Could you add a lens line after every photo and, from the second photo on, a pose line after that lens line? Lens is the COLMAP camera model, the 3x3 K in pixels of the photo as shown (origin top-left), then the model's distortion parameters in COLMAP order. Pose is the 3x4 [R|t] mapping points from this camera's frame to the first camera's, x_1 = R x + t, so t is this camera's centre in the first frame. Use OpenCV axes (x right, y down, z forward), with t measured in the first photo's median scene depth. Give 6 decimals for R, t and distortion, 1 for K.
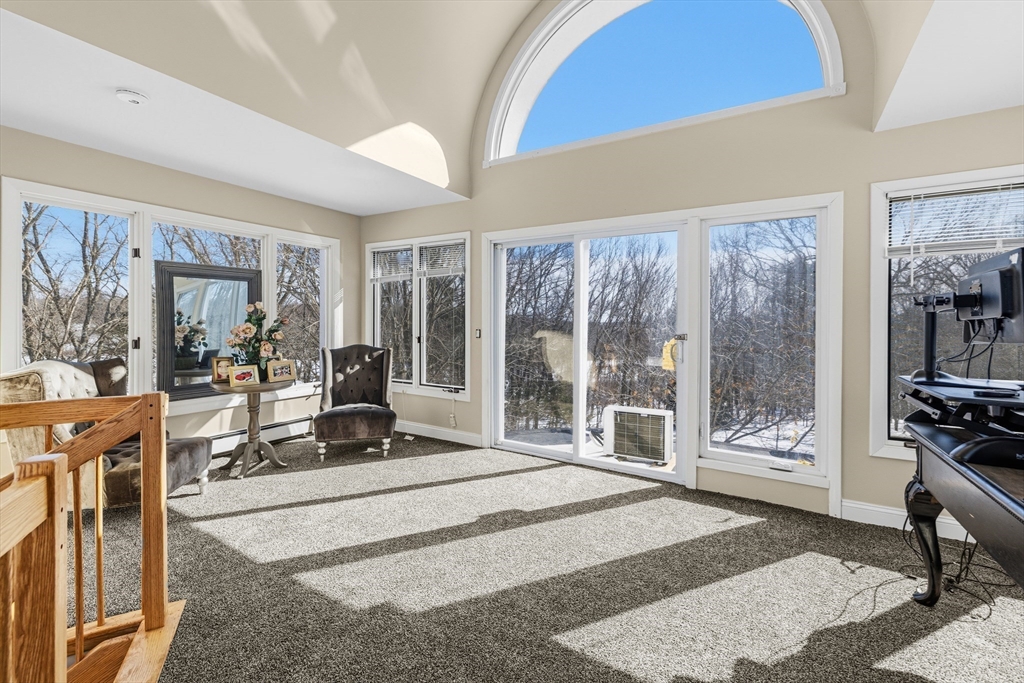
lens RADIAL K [[442.5, 0, 510.9], [0, 442.5, 324.7], [0, 0, 1]] dist [0.001912, 0.000347]
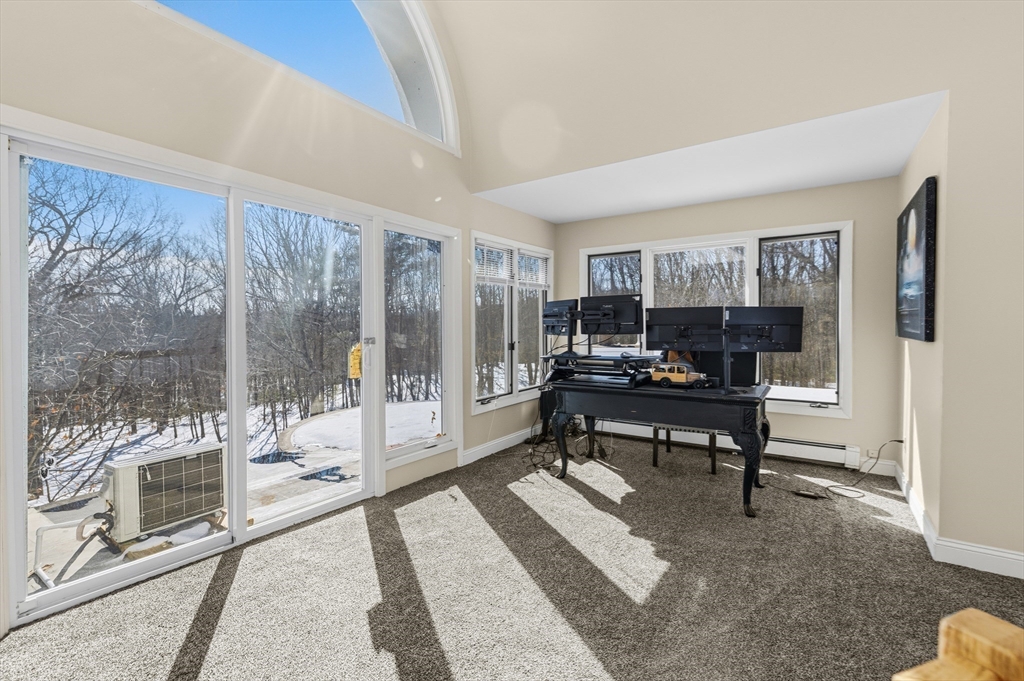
lens RADIAL K [[442.9, 0, 507.4], [0, 442.9, 333.5], [0, 0, 1]] dist [-0.000830, 0.000493]
pose [[0.064467, -0.020120, 0.997717, -0.655003], [0.004314, 0.999793, 0.019883, -0.012716], [-0.997911, 0.003022, 0.064540, 0.775658]]
